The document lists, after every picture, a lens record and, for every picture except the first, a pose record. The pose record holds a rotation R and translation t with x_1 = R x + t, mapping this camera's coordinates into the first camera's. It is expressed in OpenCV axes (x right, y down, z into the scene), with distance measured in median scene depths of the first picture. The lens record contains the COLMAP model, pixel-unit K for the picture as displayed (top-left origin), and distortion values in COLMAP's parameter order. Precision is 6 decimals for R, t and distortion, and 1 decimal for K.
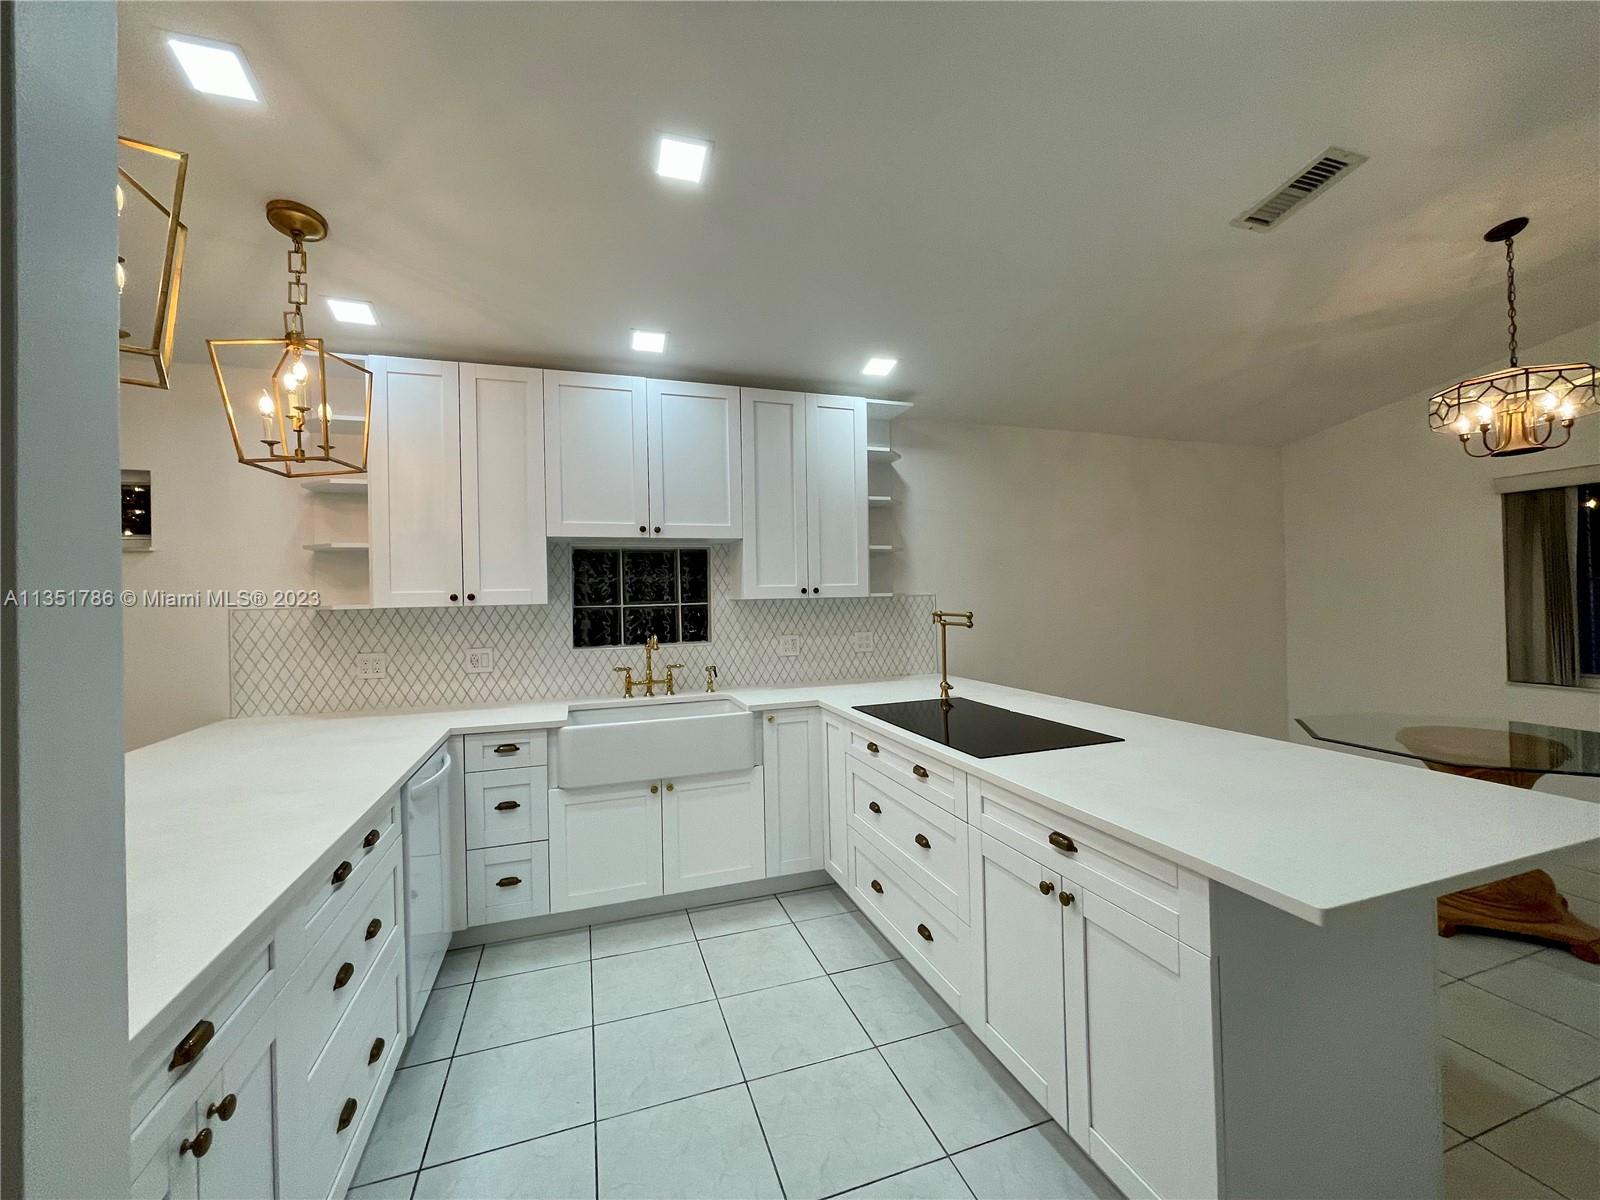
lens RADIAL K [[644.6, 0, 795.6], [0, 644.6, 589.0], [0, 0, 1]] dist [-0.000630, -0.000783]
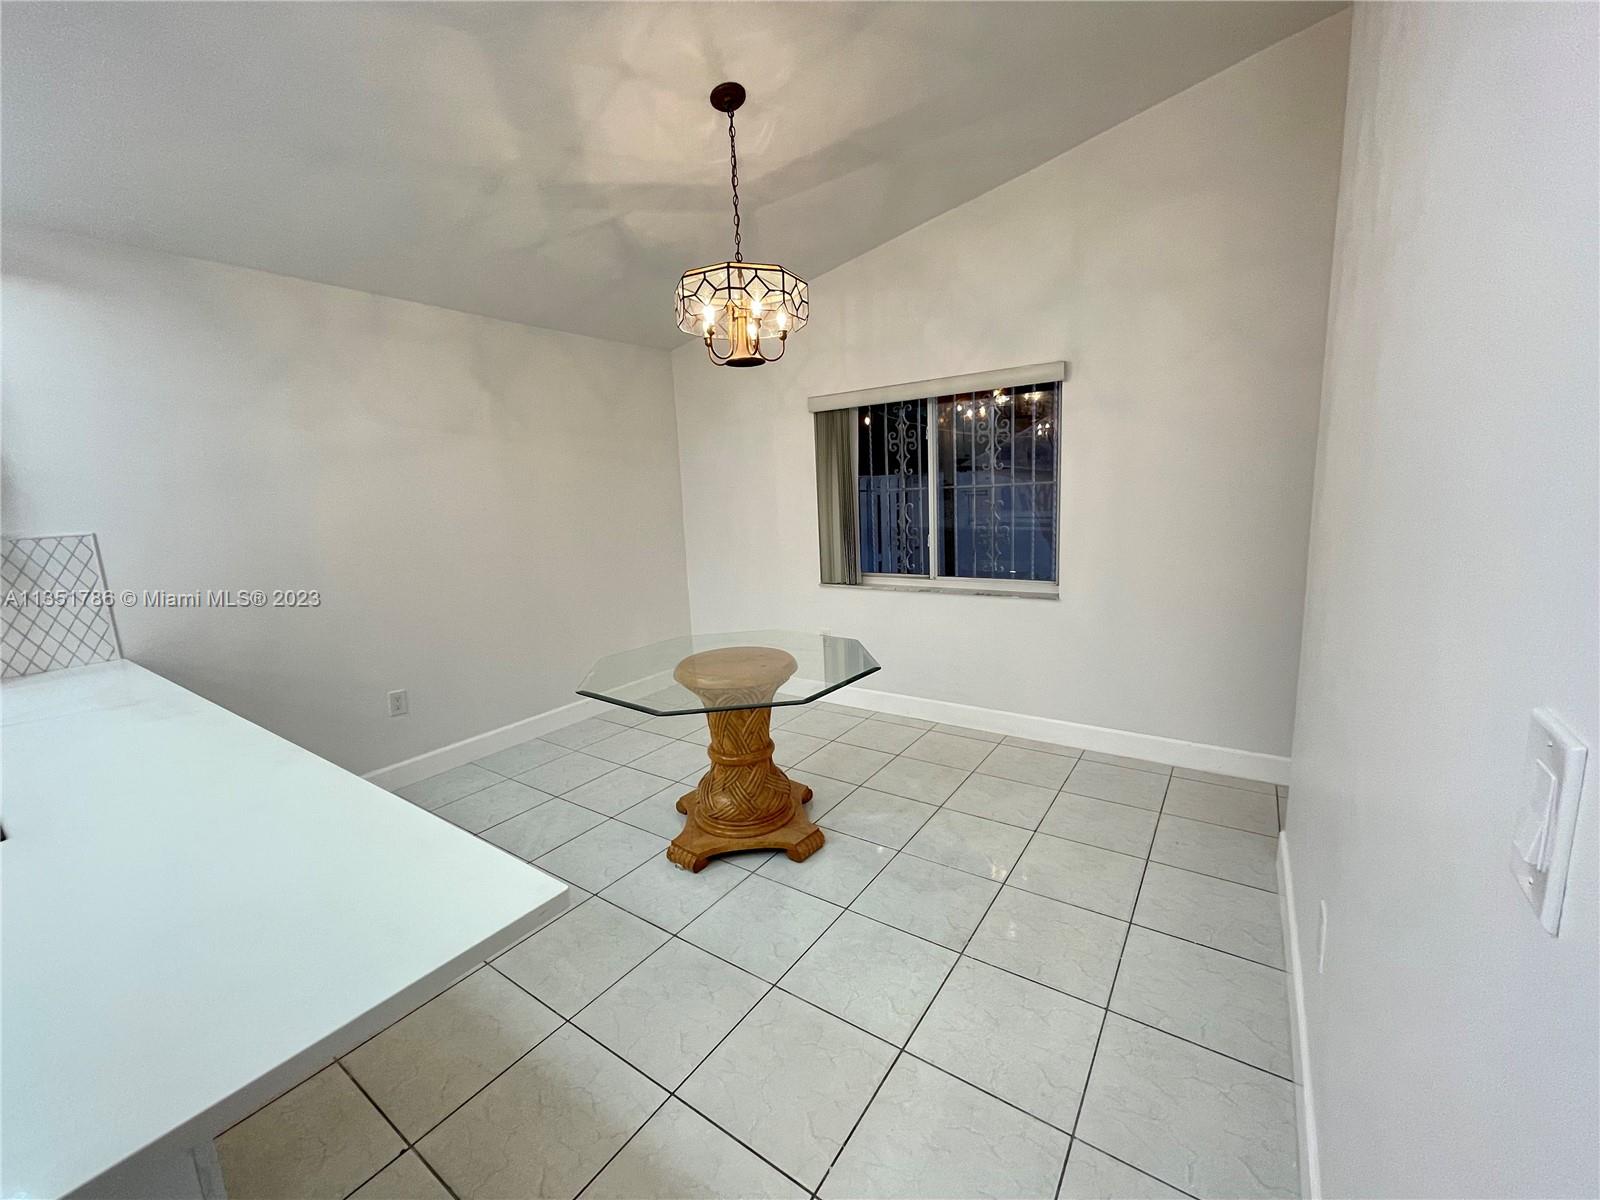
lens RADIAL K [[644.6, 0, 804.8], [0, 644.6, 589.1], [0, 0, 1]] dist [-0.000630, -0.000783]
pose [[0.803275, -0.108235, 0.585692, 0.524066], [0.021623, 0.988001, 0.152927, -0.024895], [-0.595216, -0.110178, 0.795976, 0.144554]]
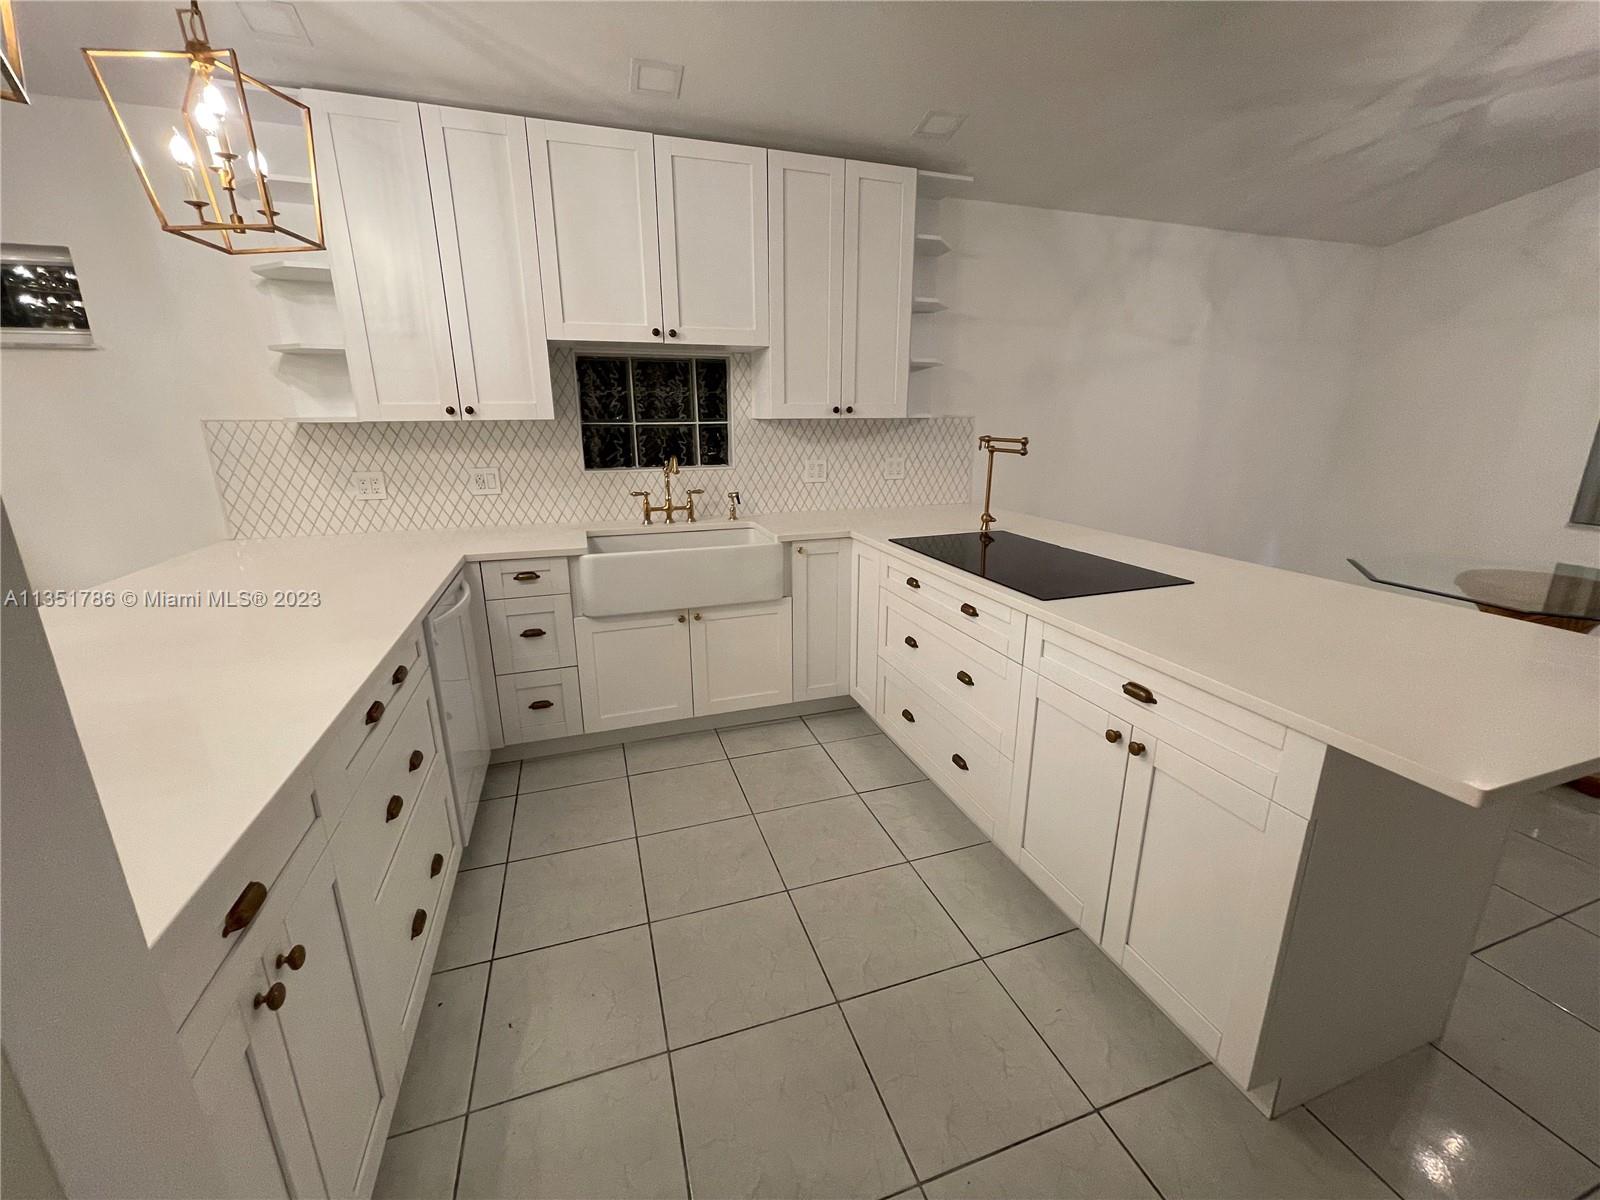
lens RADIAL K [[644.6, 0, 794.9], [0, 644.6, 591.8], [0, 0, 1]] dist [-0.000630, -0.000783]
pose [[0.999846, 0.017464, 0.001850, -0.046714], [-0.017301, 0.961444, 0.274455, 0.001245], [0.003014, -0.274445, 0.961598, 0.070567]]
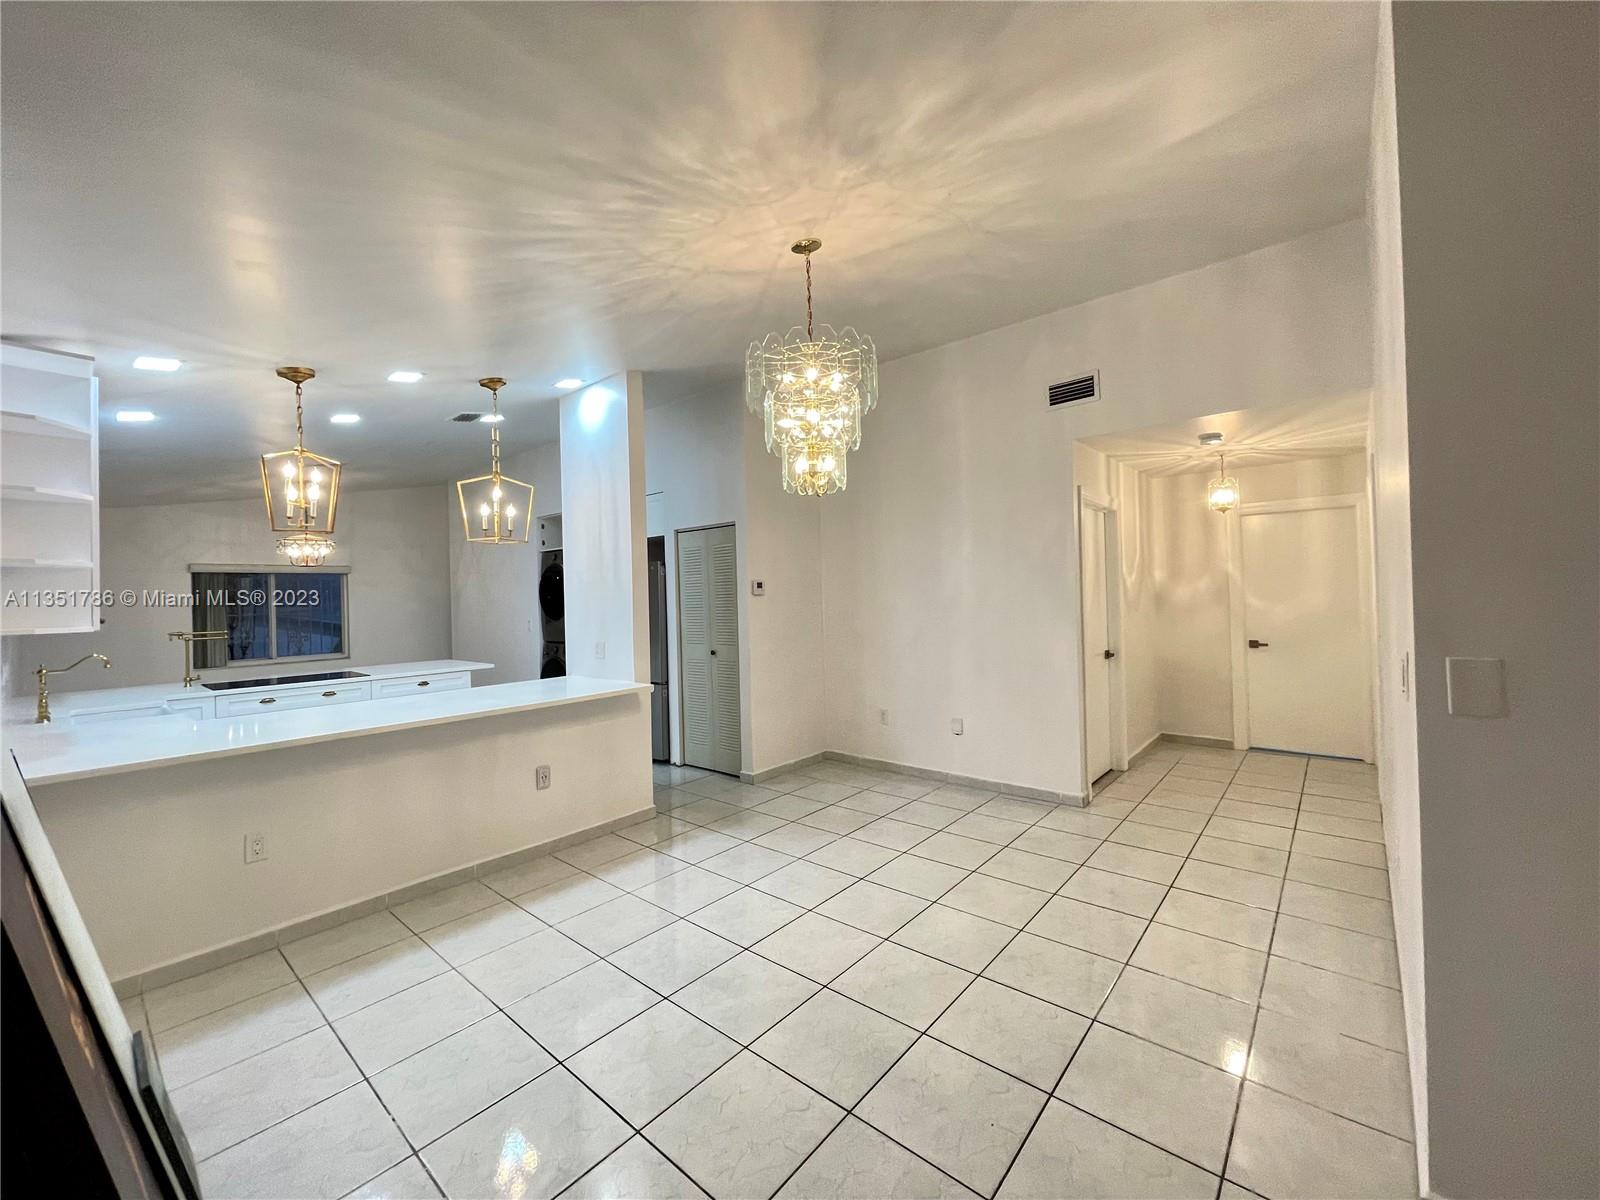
lens RADIAL K [[644.6, 0, 805.7], [0, 644.6, 600.0], [0, 0, 1]] dist [-0.000630, -0.000783]
pose [[-0.517643, 0.030105, 0.855067, -1.908068], [0.029082, 0.999422, -0.017581, 0.029344], [-0.855102, 0.015766, -0.518219, 0.532994]]
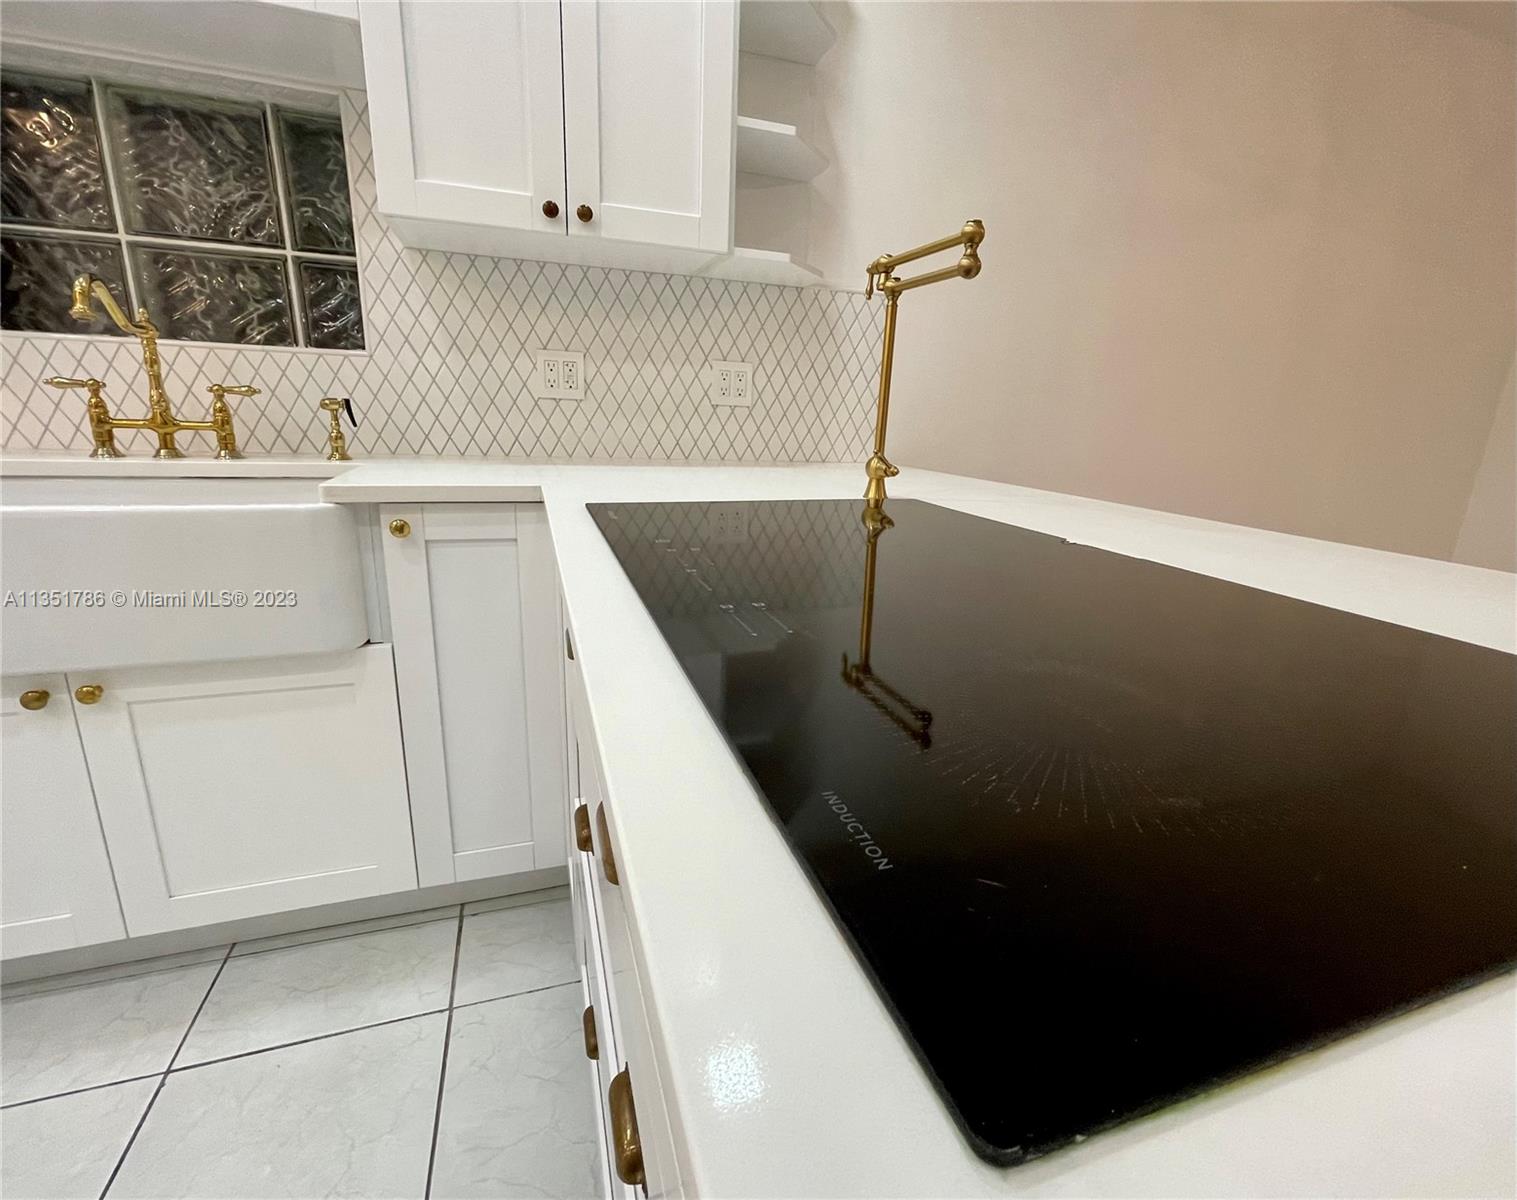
lens RADIAL K [[685.7, 0, 766.0], [0, 685.7, 594.0], [0, 0, 1]] dist [-0.004528, 0.002499]
pose [[0.998136, 0.055749, 0.024821, 0.161800], [-0.060411, 0.960227, 0.272606, 0.117178], [-0.008636, -0.273597, 0.961806, 0.601615]]
